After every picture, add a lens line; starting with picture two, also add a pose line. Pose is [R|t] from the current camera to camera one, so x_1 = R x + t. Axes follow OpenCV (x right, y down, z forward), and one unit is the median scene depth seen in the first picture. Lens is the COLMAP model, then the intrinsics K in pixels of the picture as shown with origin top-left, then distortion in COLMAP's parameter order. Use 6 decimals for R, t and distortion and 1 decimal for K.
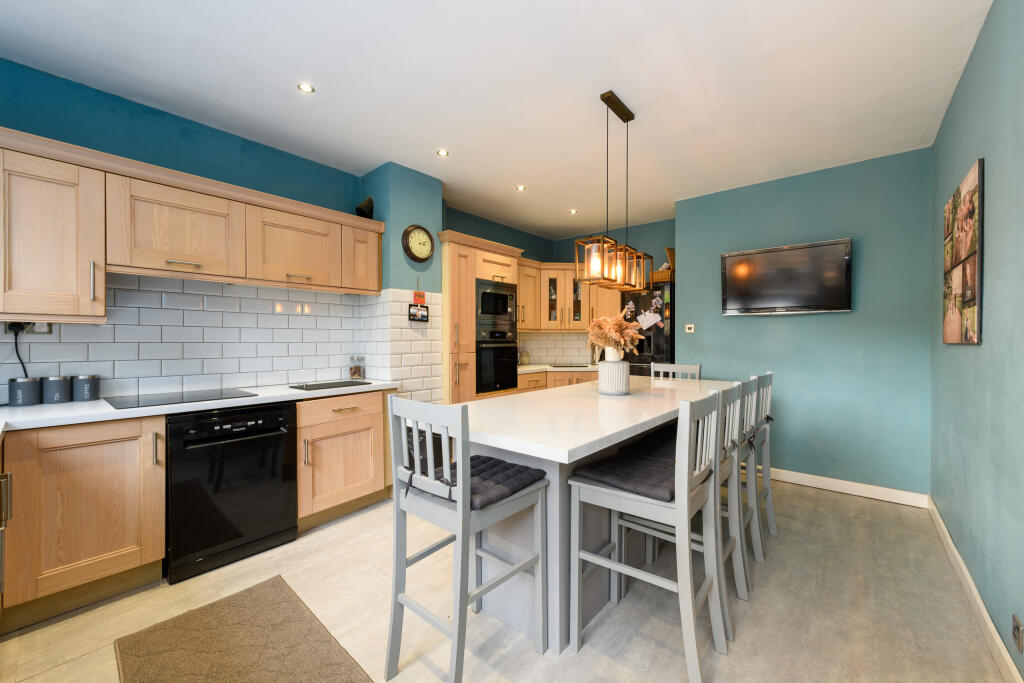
lens RADIAL K [[398.4, 0, 511.0], [0, 398.4, 340.0], [0, 0, 1]] dist [0.001928, 0.000055]
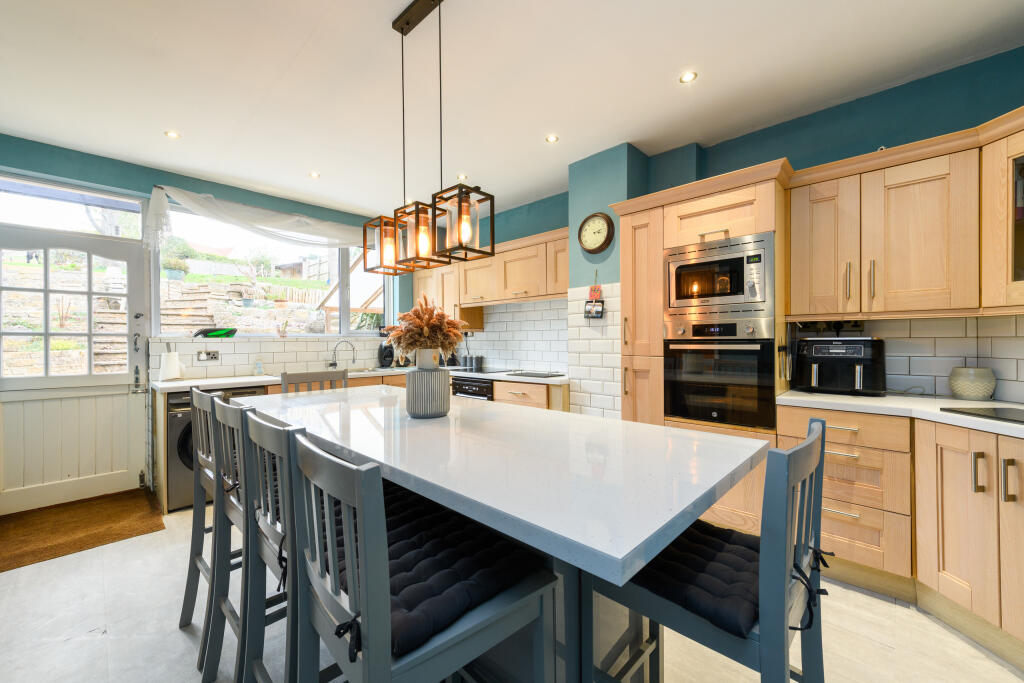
lens RADIAL K [[398.4, 0, 511.0], [0, 398.4, 340.0], [0, 0, 1]] dist [0.001928, 0.000055]
pose [[-0.063294, 0.011243, -0.997932, 0.686650], [0.010886, 0.999885, 0.010574, -0.008692], [0.997936, -0.010194, -0.063409, 0.854103]]
